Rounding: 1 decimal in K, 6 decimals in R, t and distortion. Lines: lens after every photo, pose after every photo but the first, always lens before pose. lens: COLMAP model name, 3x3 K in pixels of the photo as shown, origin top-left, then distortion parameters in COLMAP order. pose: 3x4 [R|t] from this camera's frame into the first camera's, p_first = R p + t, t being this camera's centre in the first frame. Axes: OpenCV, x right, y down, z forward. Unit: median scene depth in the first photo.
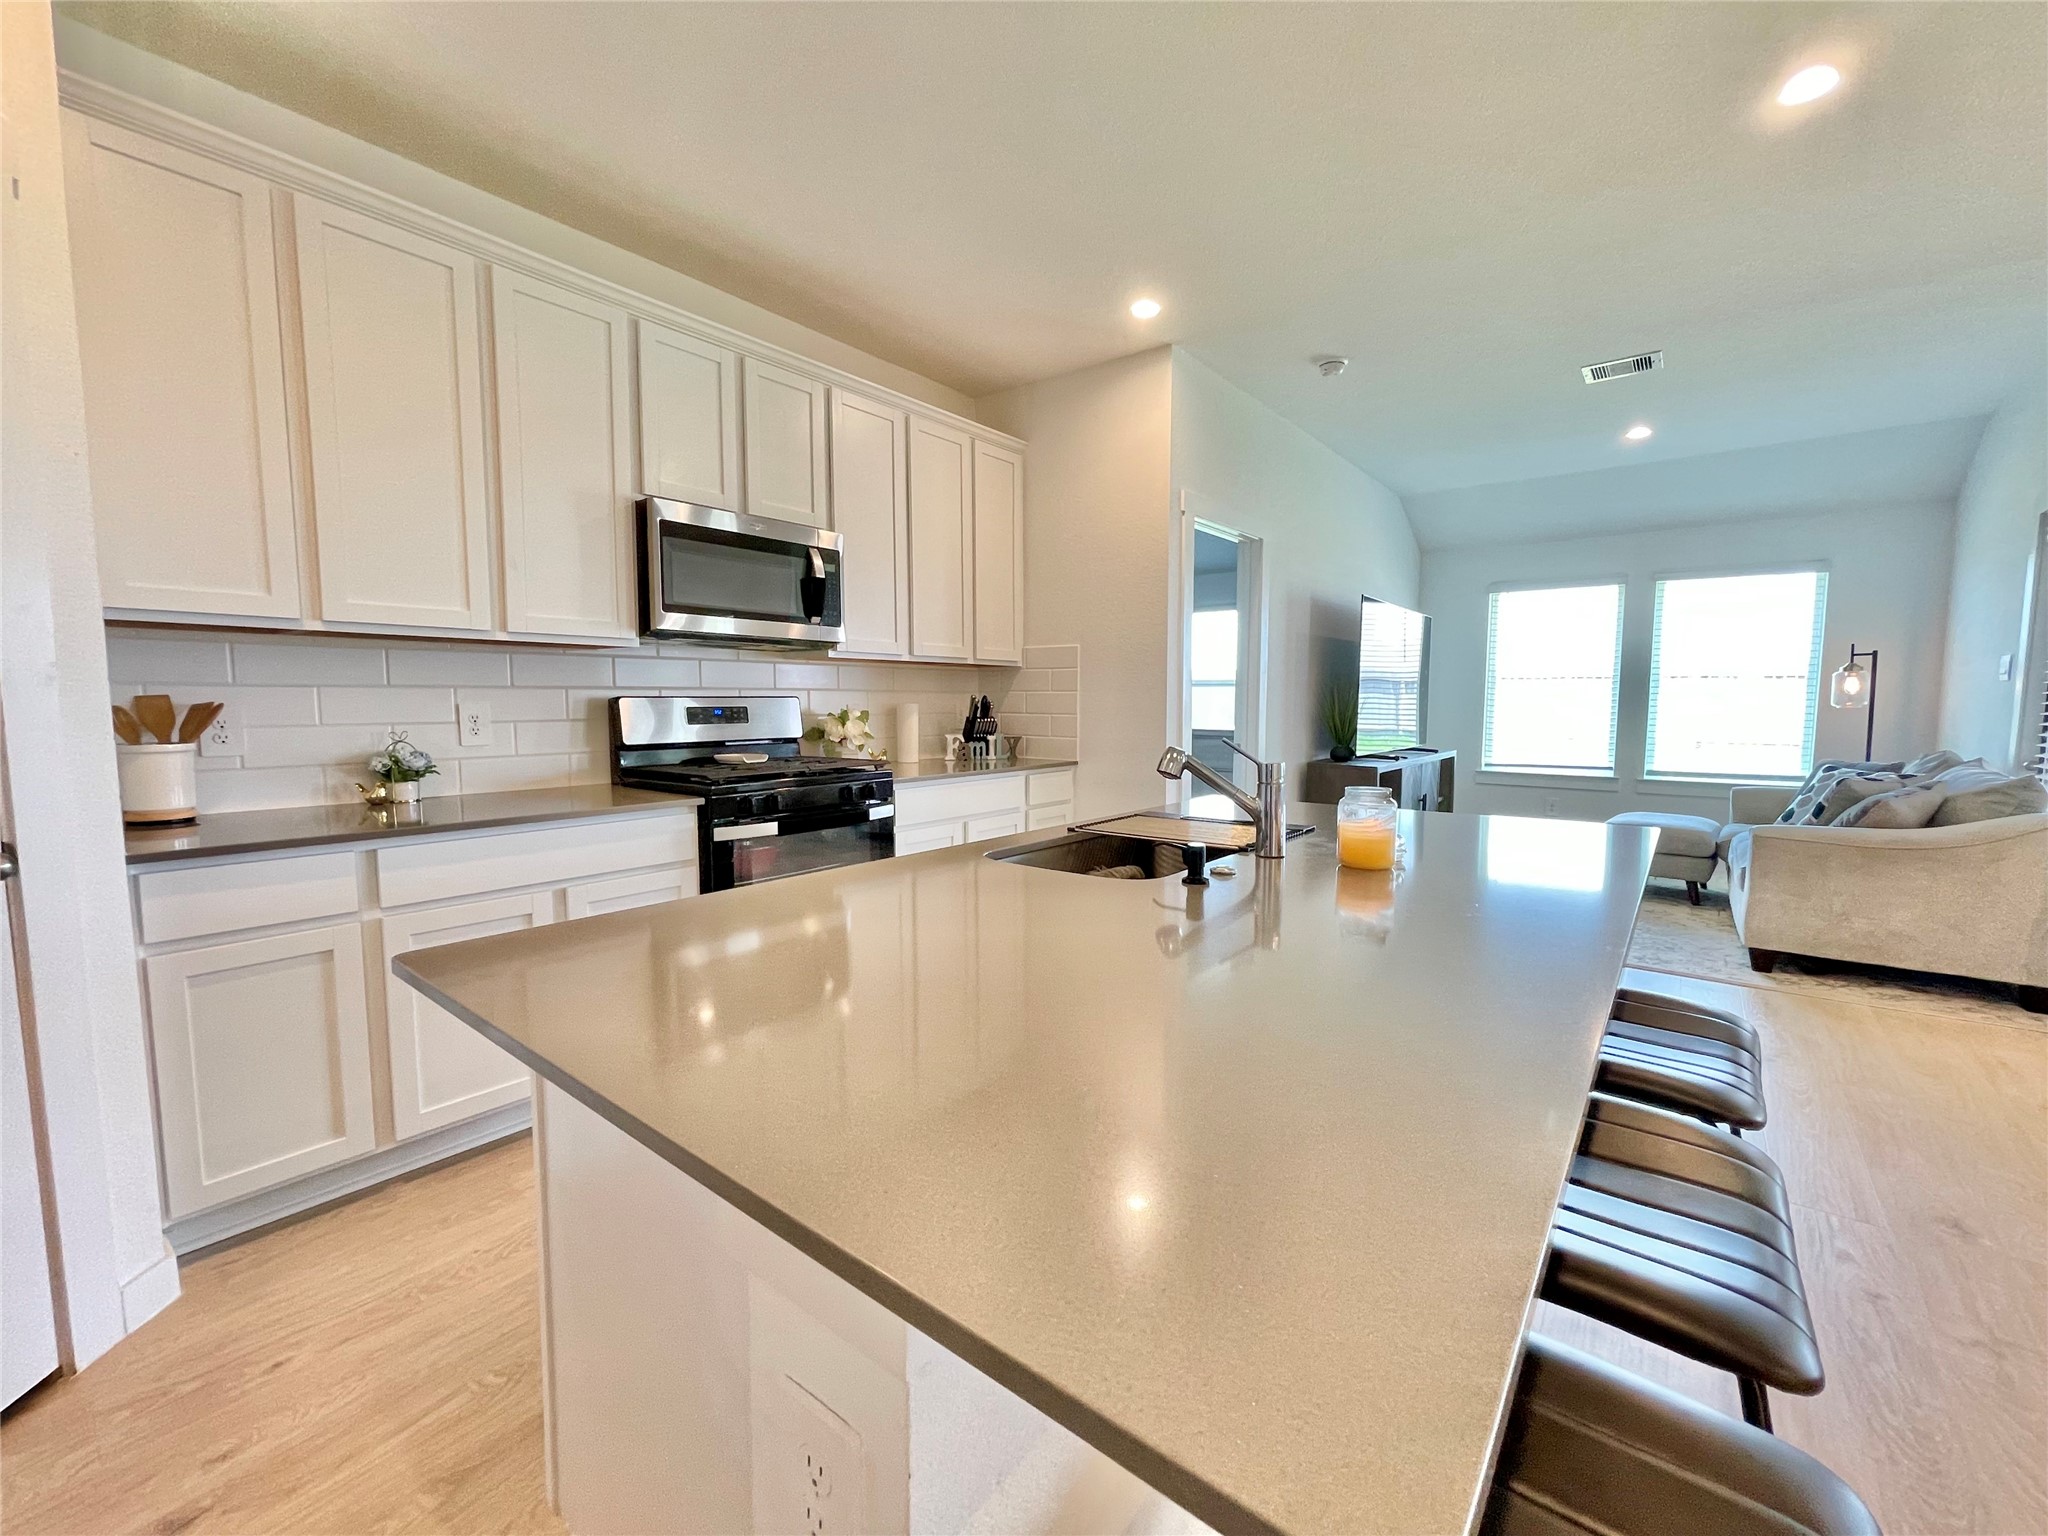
lens RADIAL K [[821.0, 0, 1029.1], [0, 821.0, 762.7], [0, 0, 1]] dist [0.001340, -0.002133]
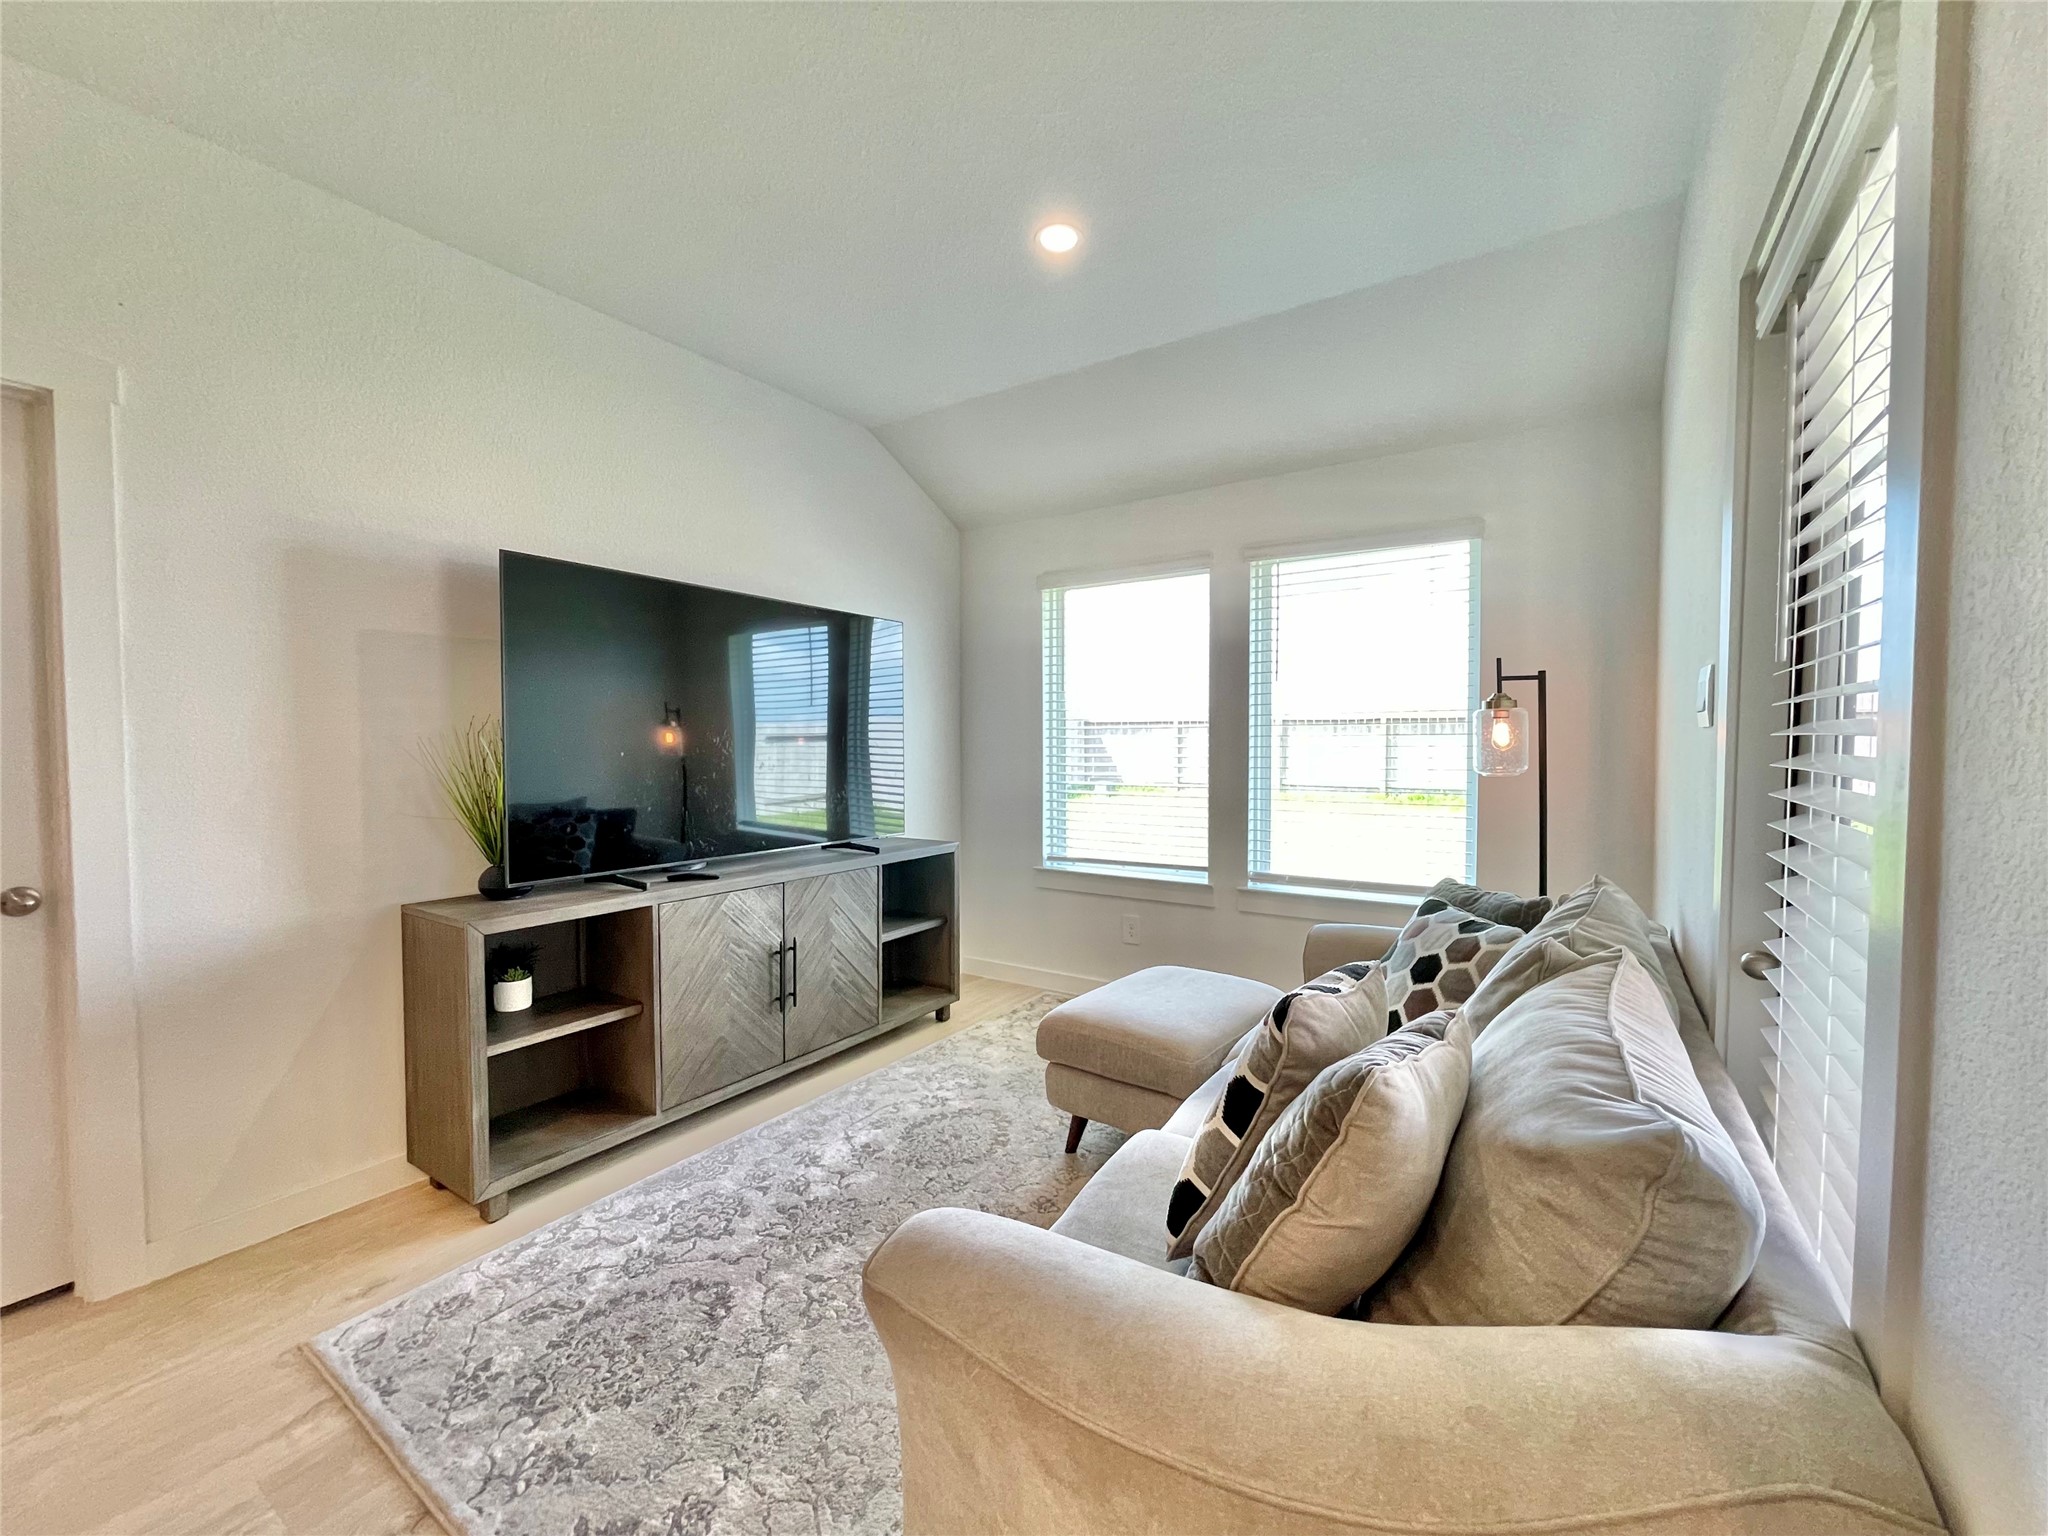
lens RADIAL K [[821.0, 0, 1020.4], [0, 821.0, 768.6], [0, 0, 1]] dist [0.001340, -0.002133]
pose [[0.995855, -0.005532, 0.090792, 0.599315], [0.009524, 0.999004, -0.043588, -0.049405], [-0.090460, 0.044272, 0.994916, 0.466239]]
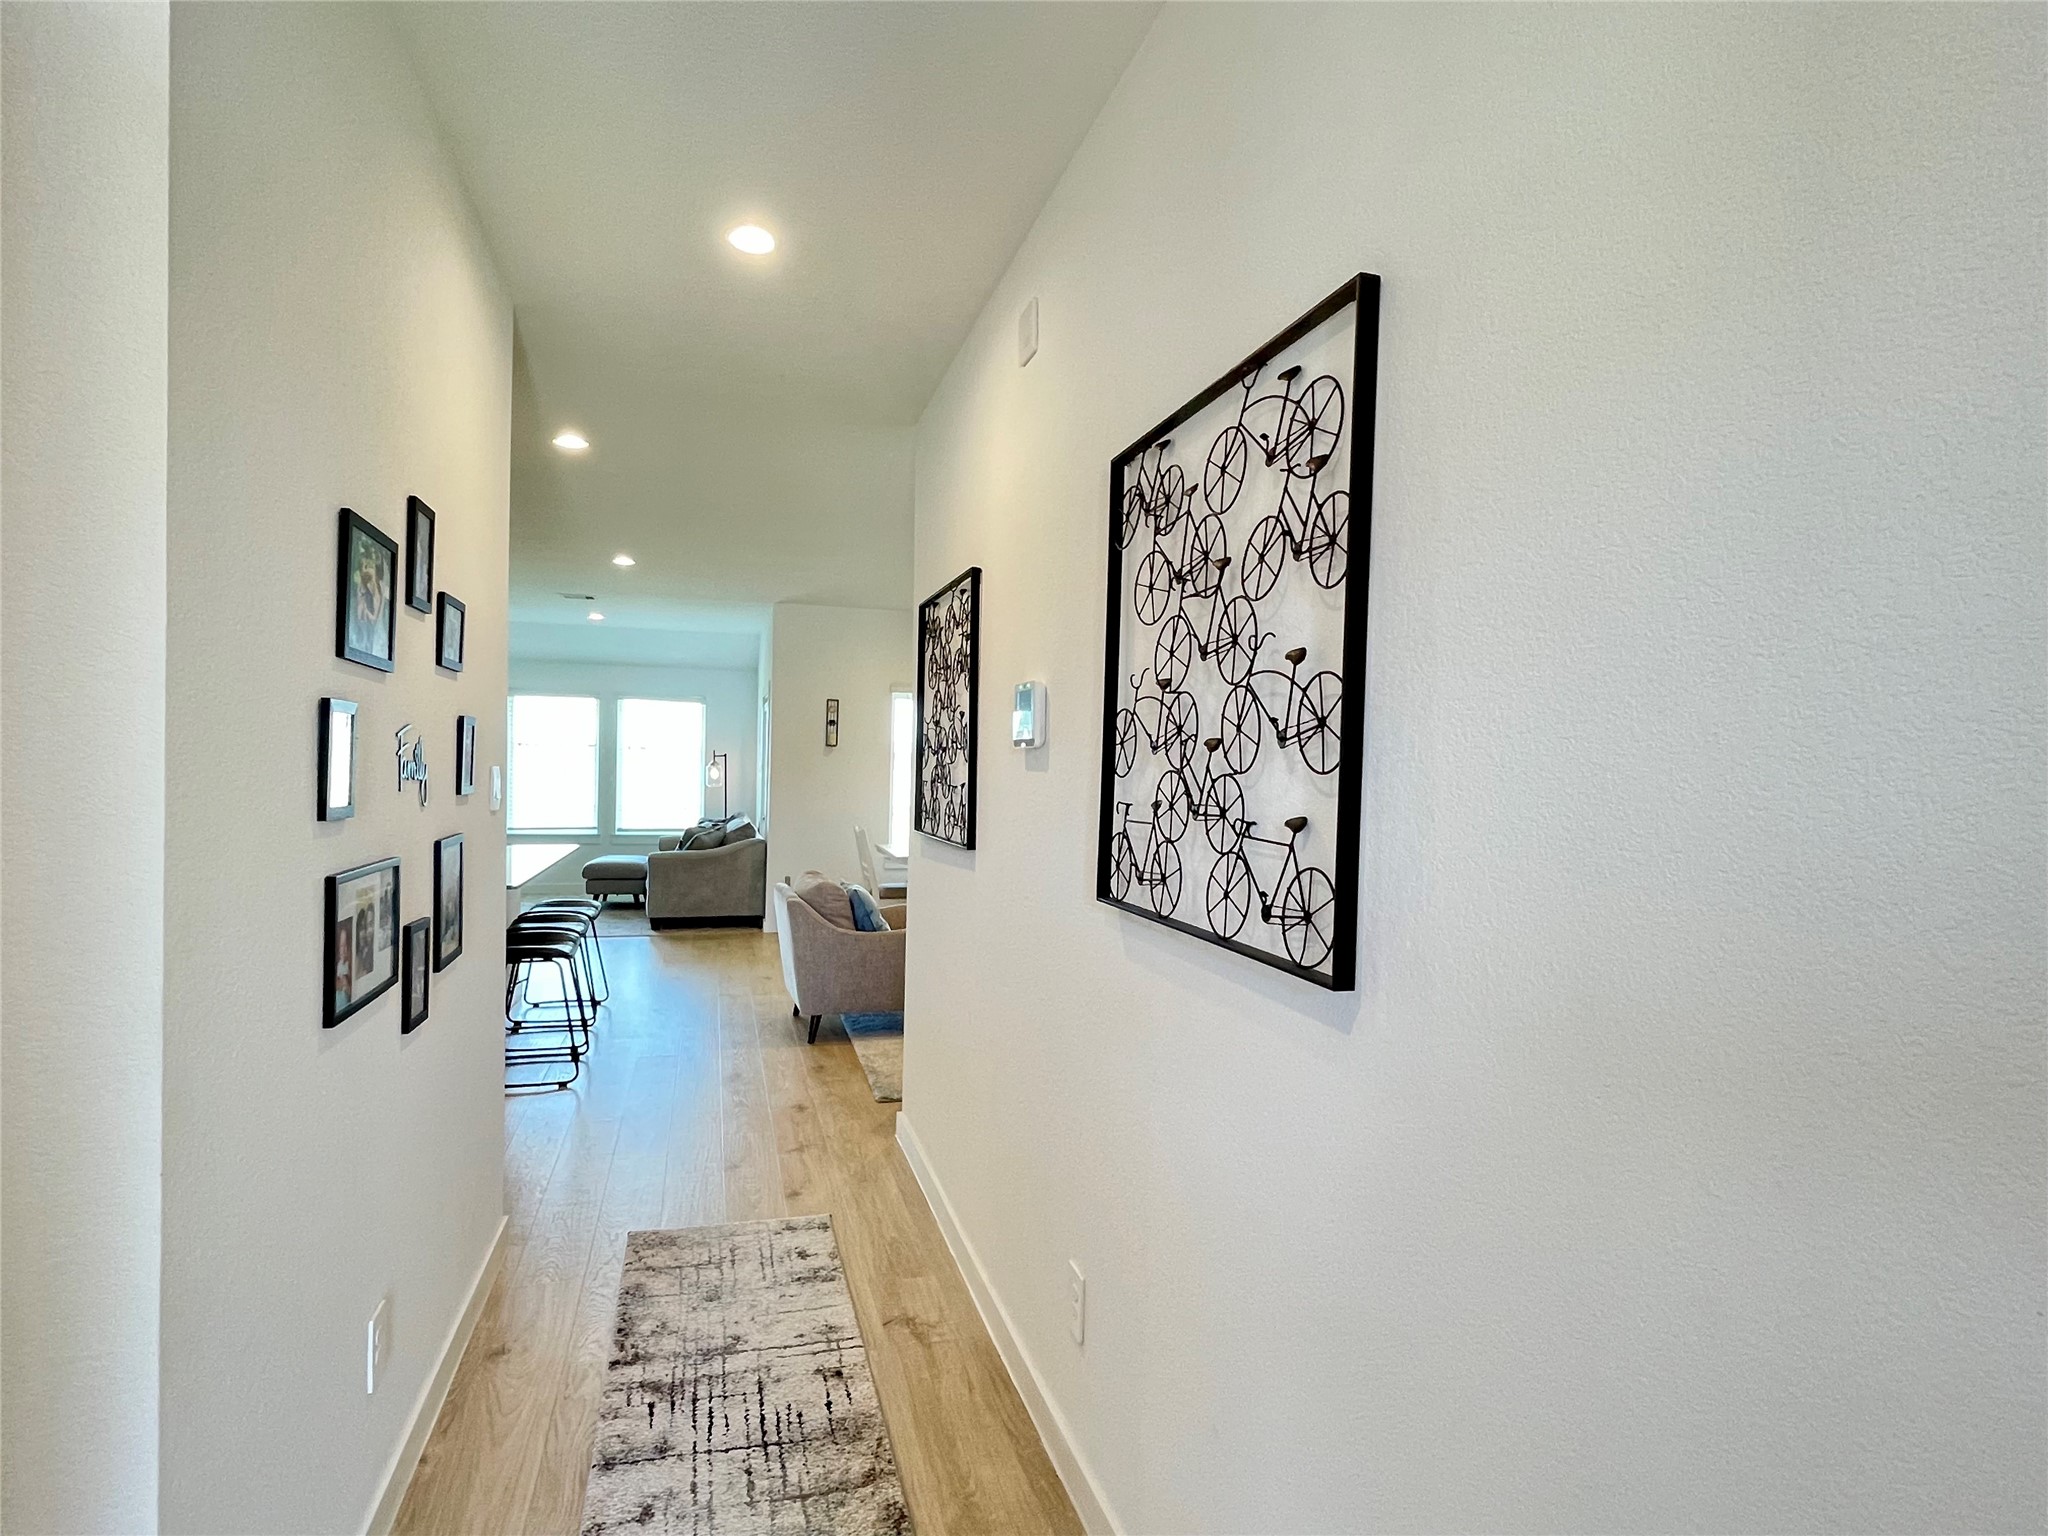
lens RADIAL K [[1097.5, 0, 1028.9], [0, 1097.5, 781.2], [0, 0, 1]] dist [-0.000461, -0.002950]
pose [[0.572740, -0.005175, 0.819721, -0.470482], [0.042584, 0.998818, -0.023448, 0.003051], [-0.818630, 0.048337, 0.572283, -0.795651]]
